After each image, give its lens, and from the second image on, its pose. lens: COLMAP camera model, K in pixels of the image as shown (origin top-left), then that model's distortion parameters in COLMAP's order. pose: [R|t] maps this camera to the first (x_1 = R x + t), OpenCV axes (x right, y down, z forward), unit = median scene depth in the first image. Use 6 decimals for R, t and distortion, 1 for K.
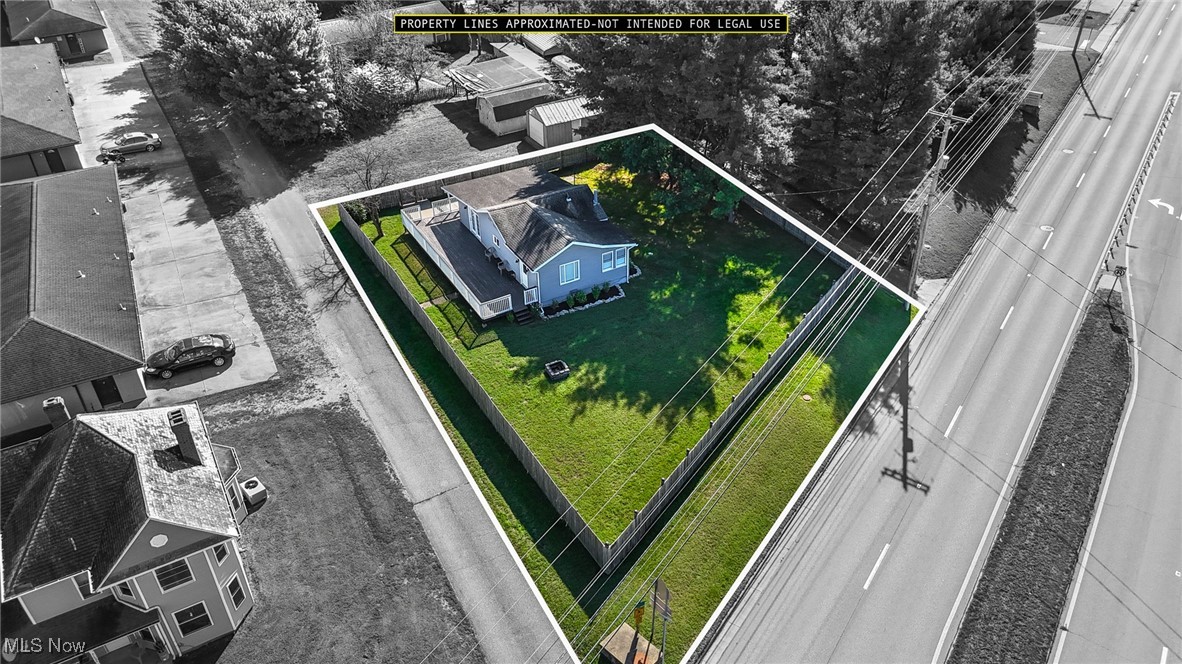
lens RADIAL K [[874.7, 0, 591.0], [0, 874.7, 332.0], [0, 0, 1]] dist [0.065766, -0.044084]
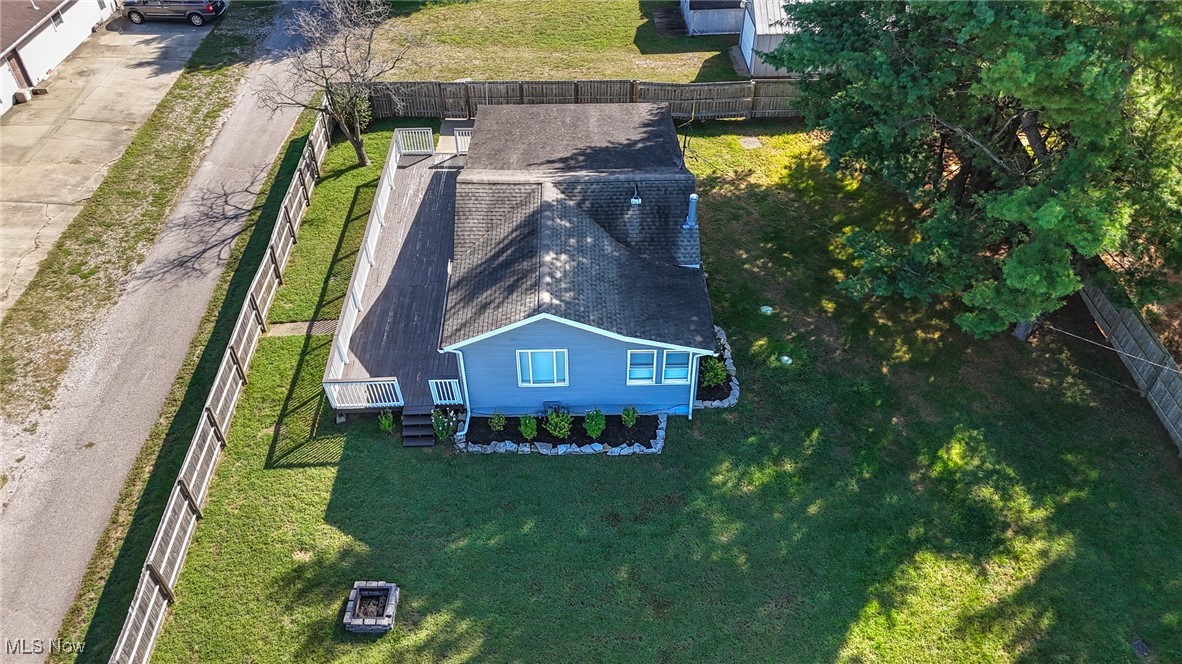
lens RADIAL K [[874.7, 0, 591.0], [0, 874.7, 332.0], [0, 0, 1]] dist [0.065766, -0.044084]
pose [[0.879731, 0.325912, -0.346199, 0.141036], [-0.281085, 0.943745, 0.174172, -0.164592], [0.383489, -0.055913, 0.921851, 0.578415]]
